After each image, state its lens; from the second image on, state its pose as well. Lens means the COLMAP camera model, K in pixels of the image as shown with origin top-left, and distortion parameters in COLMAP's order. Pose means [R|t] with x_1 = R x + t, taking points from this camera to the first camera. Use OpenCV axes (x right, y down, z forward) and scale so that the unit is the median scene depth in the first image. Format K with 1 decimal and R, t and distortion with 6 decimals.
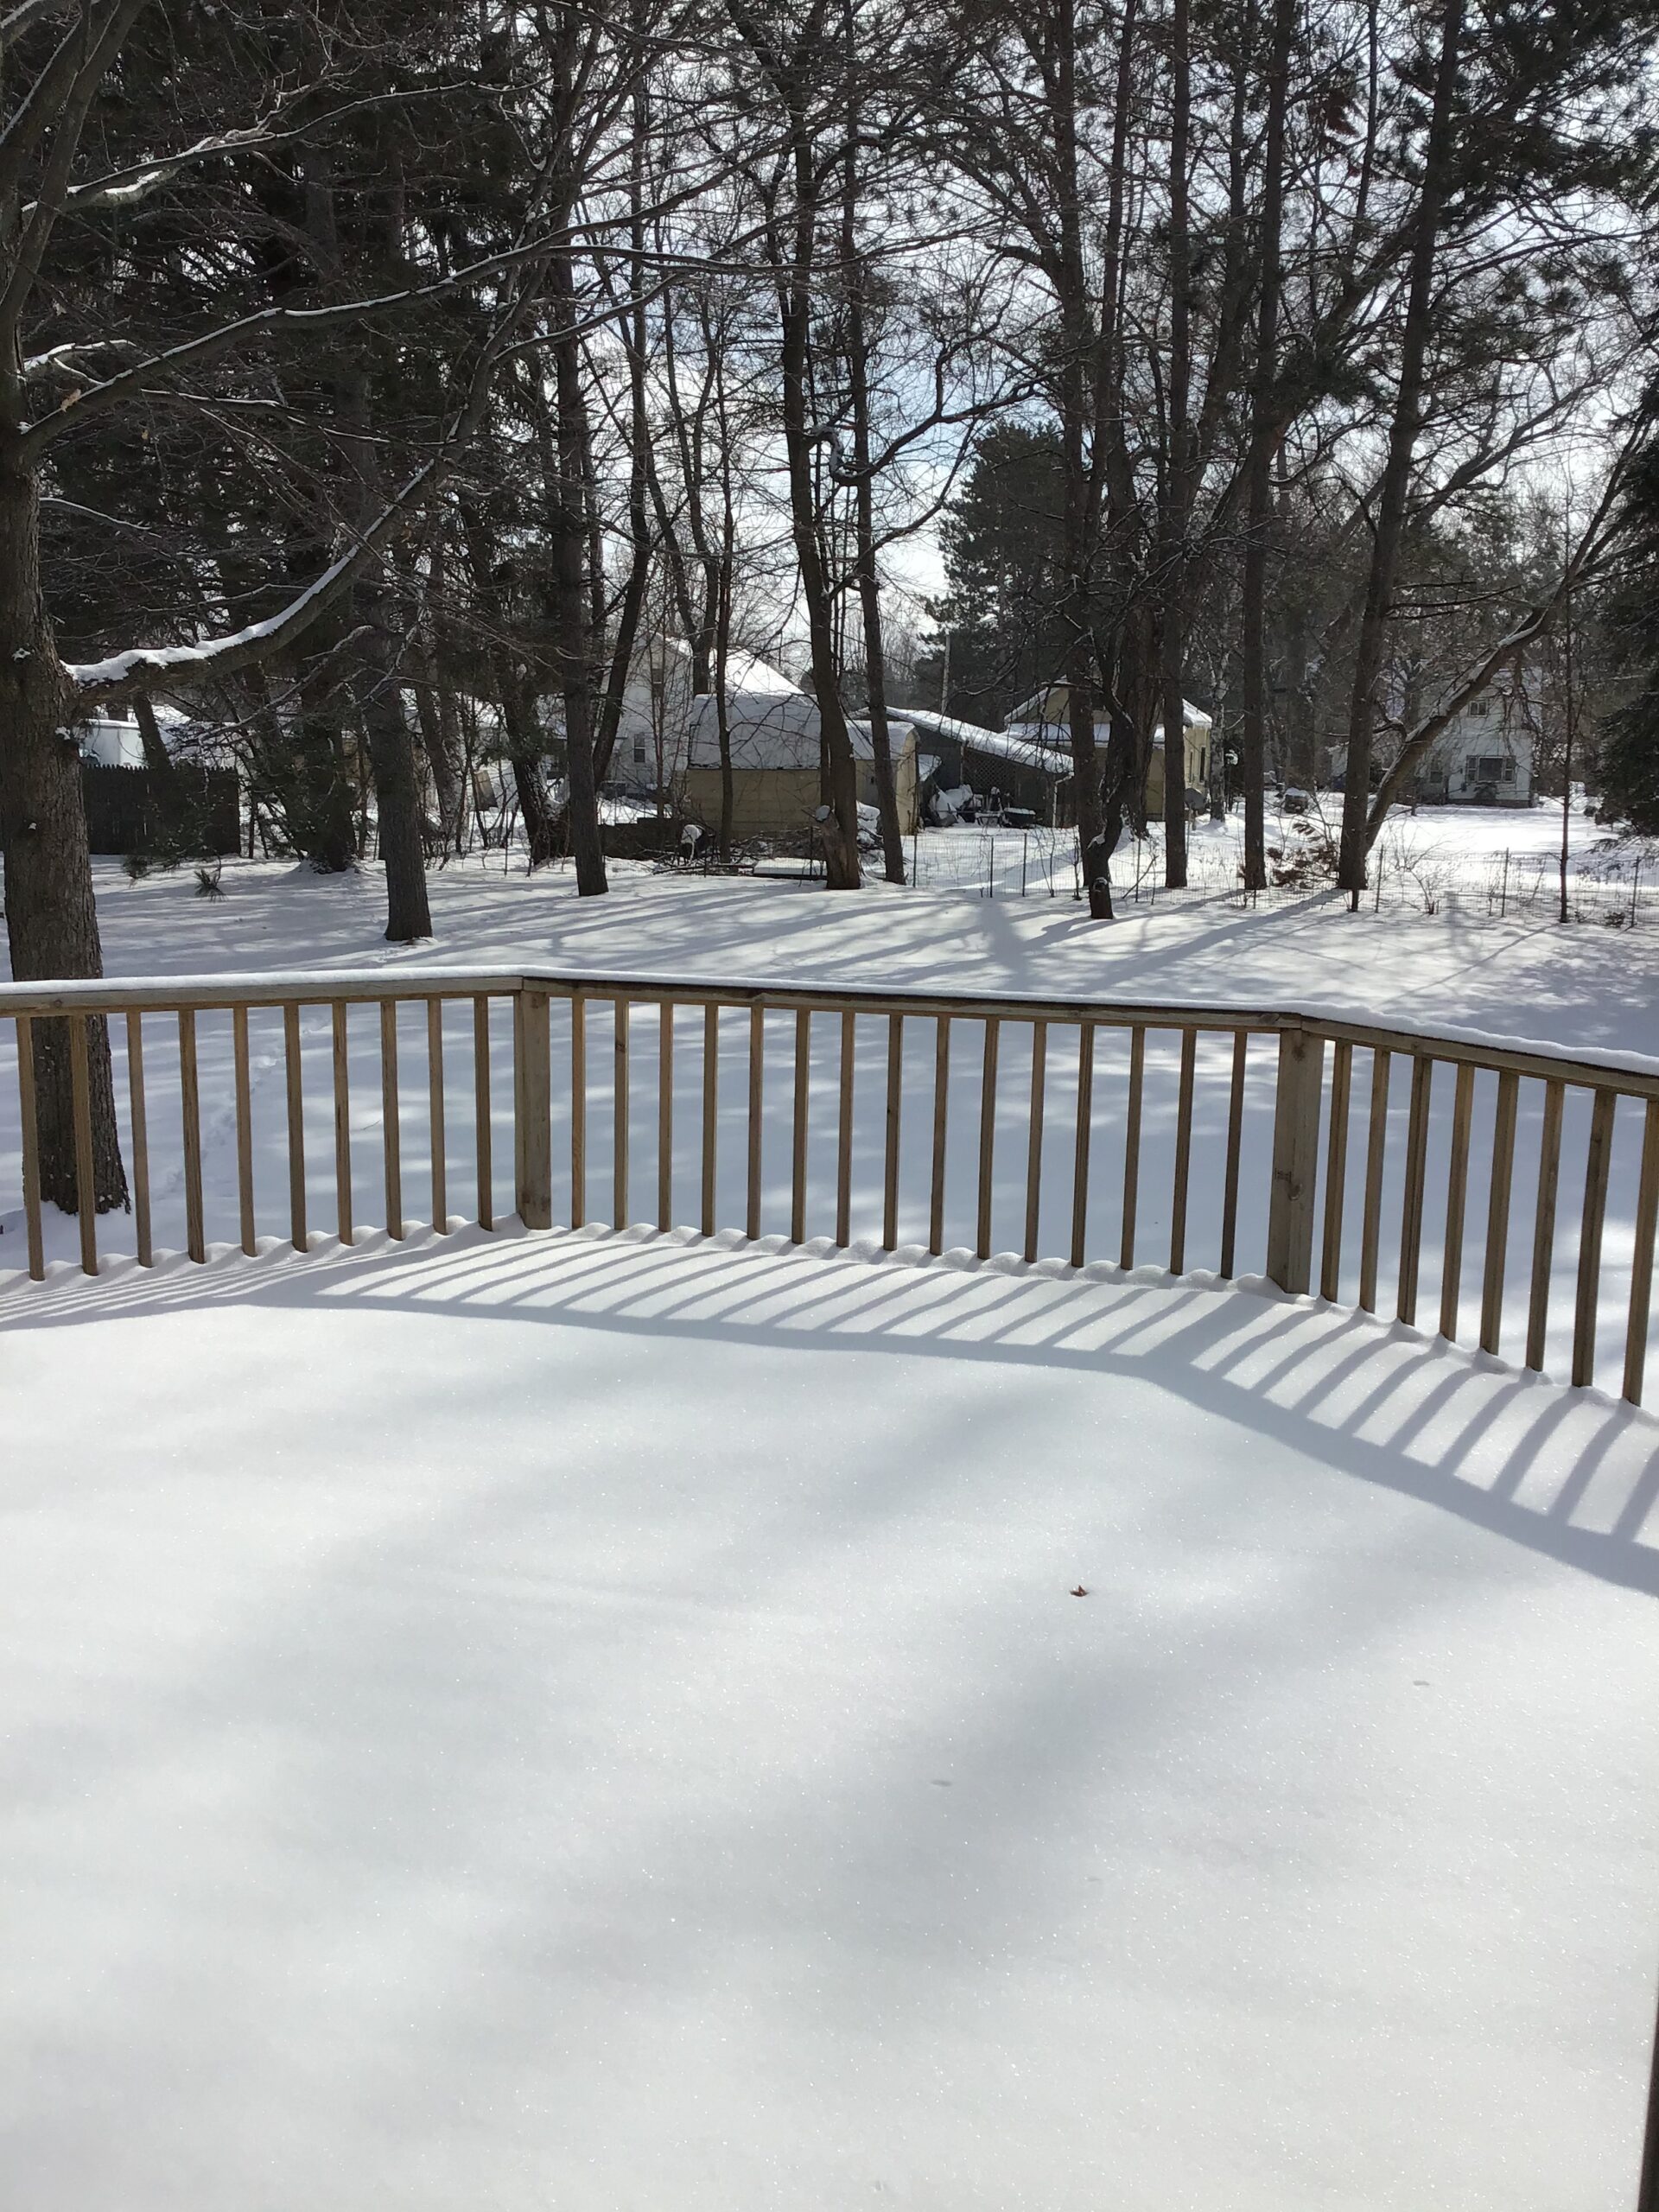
lens RADIAL K [[1966.4, 0, 833.9], [0, 1966.4, 1074.5], [0, 0, 1]] dist [0.115154, -0.208148]
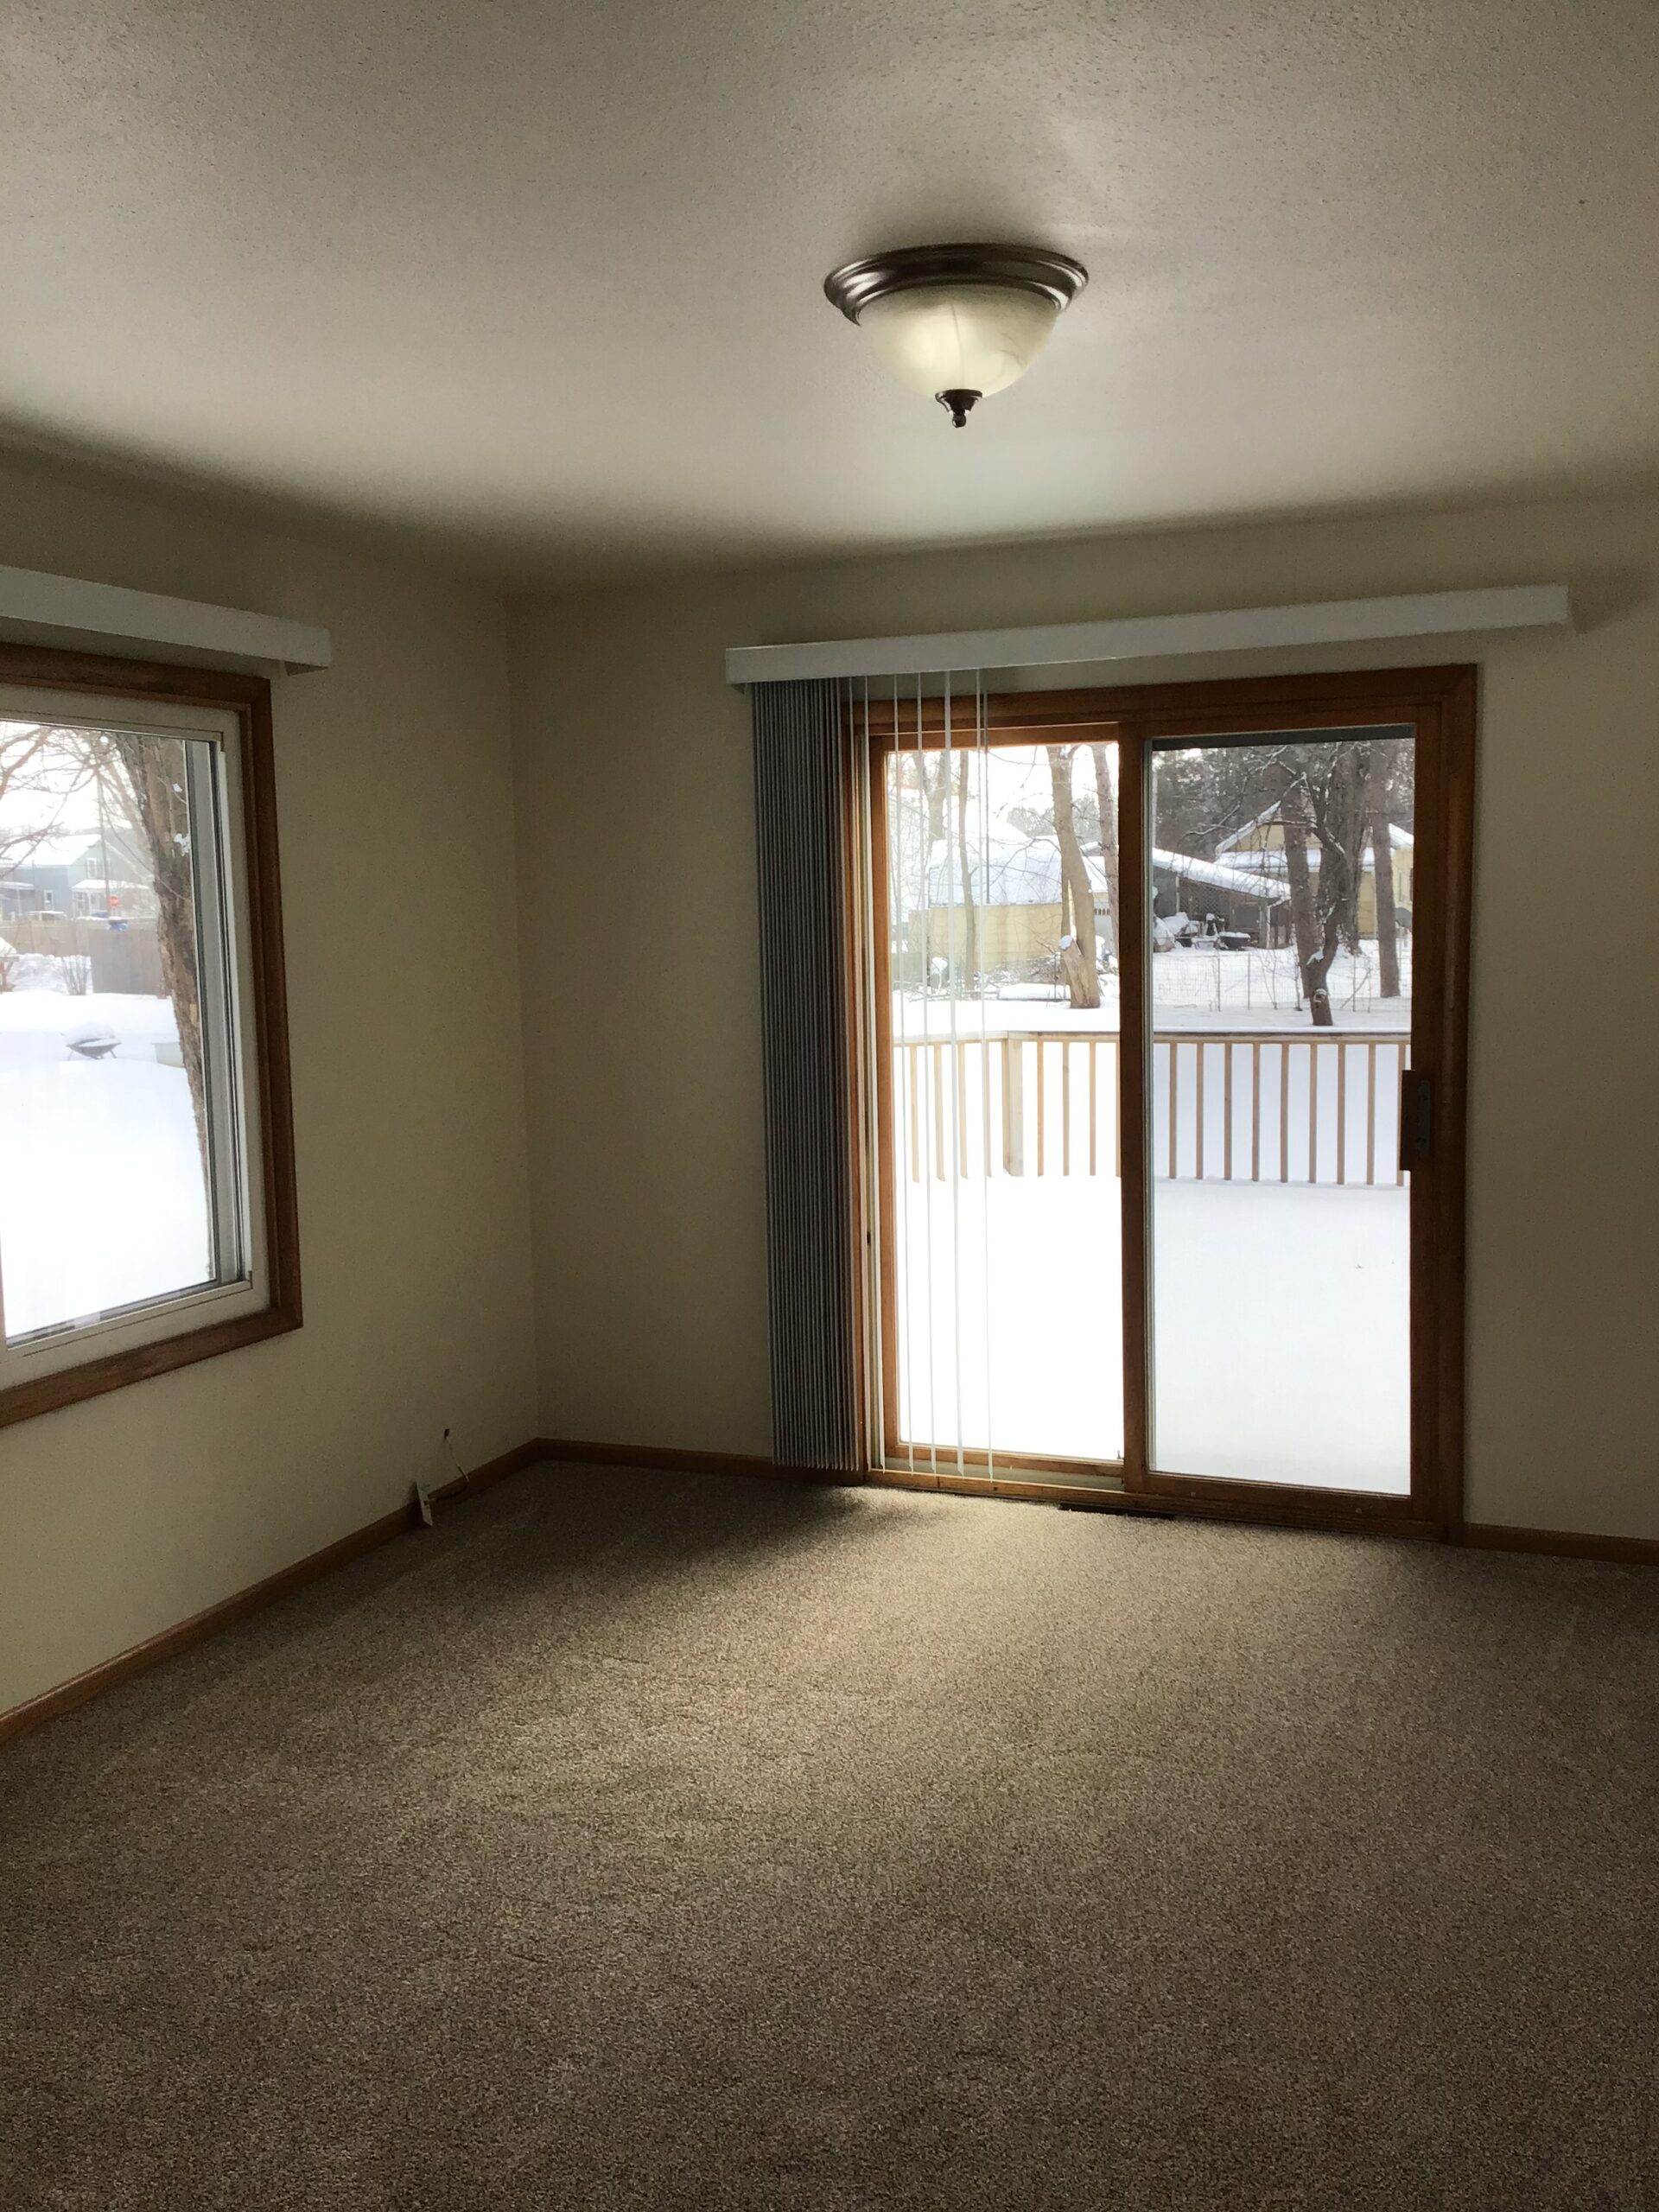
lens RADIAL K [[1966.4, 0, 833.9], [0, 1966.4, 1074.5], [0, 0, 1]] dist [0.115154, -0.208148]
pose [[0.994192, -0.030262, -0.103282, -0.018678], [0.023114, 0.997299, -0.069715, 0.015051], [0.105113, 0.066922, 0.992206, -0.104143]]
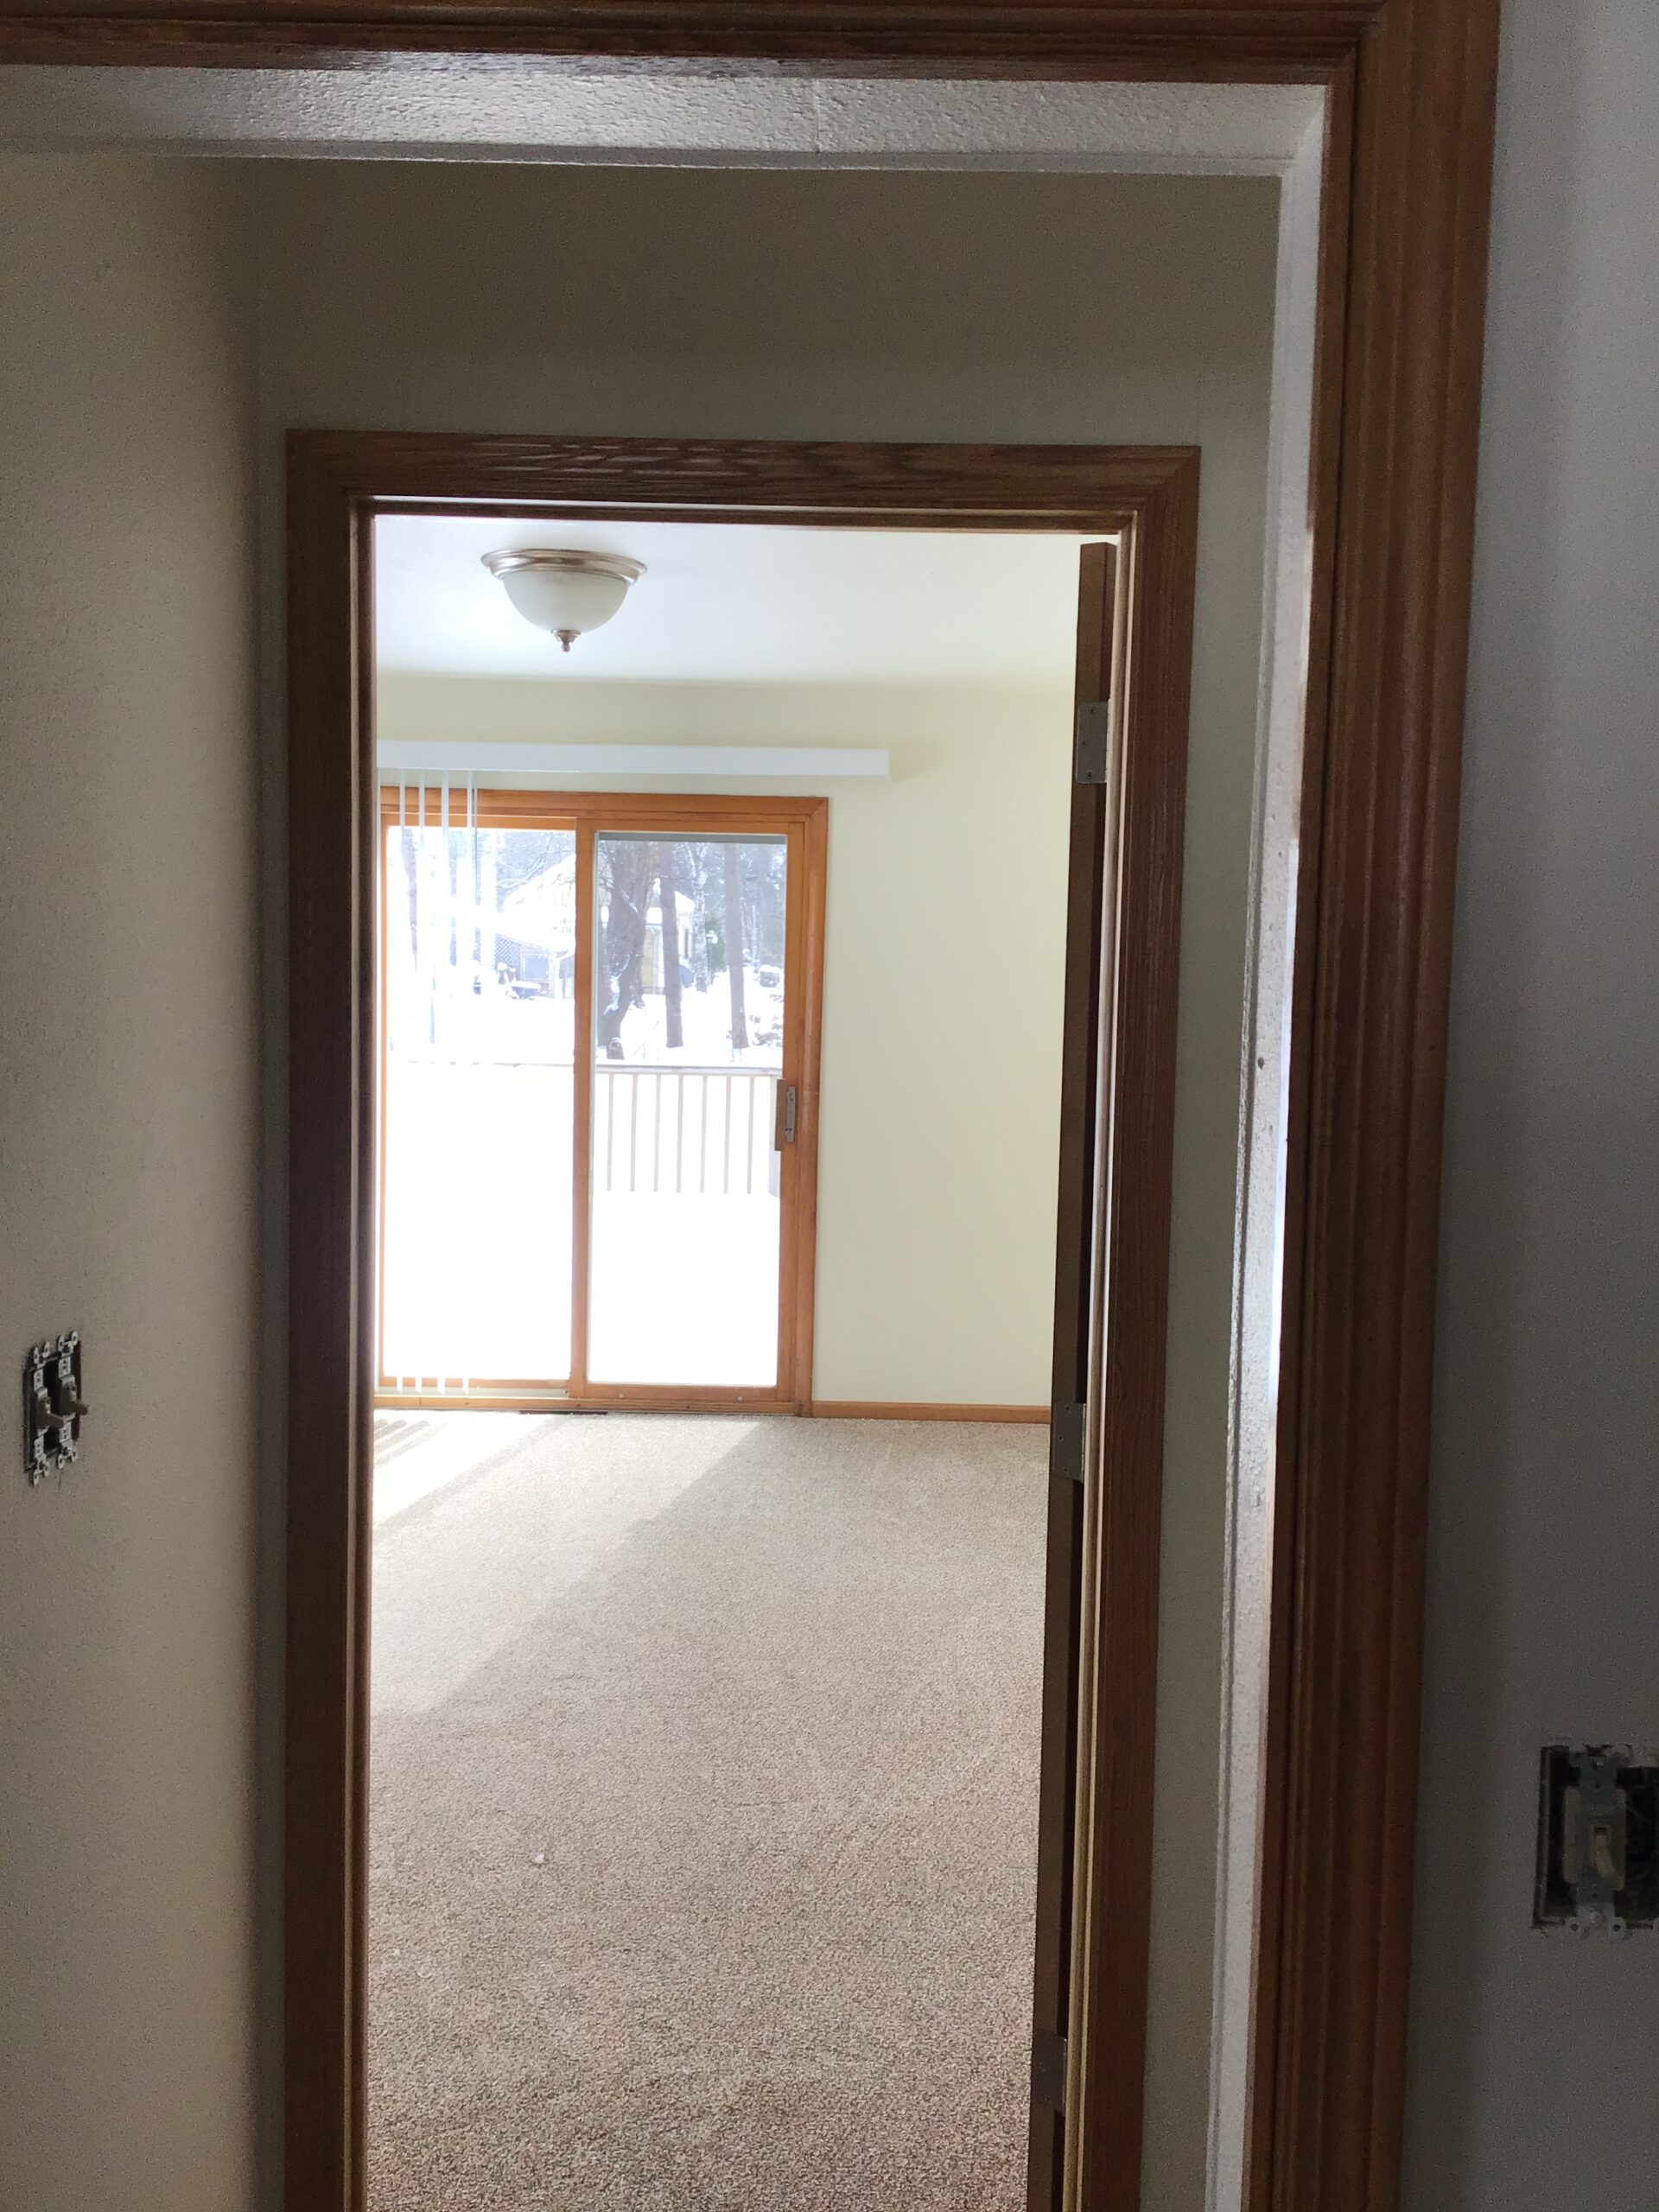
lens RADIAL K [[1966.4, 0, 833.9], [0, 1966.4, 1074.5], [0, 0, 1]] dist [0.115154, -0.208148]
pose [[0.966393, -0.016065, 0.256568, -0.033283], [0.038589, 0.995802, -0.082999, 0.020258], [-0.254158, 0.090110, 0.962956, -0.139735]]
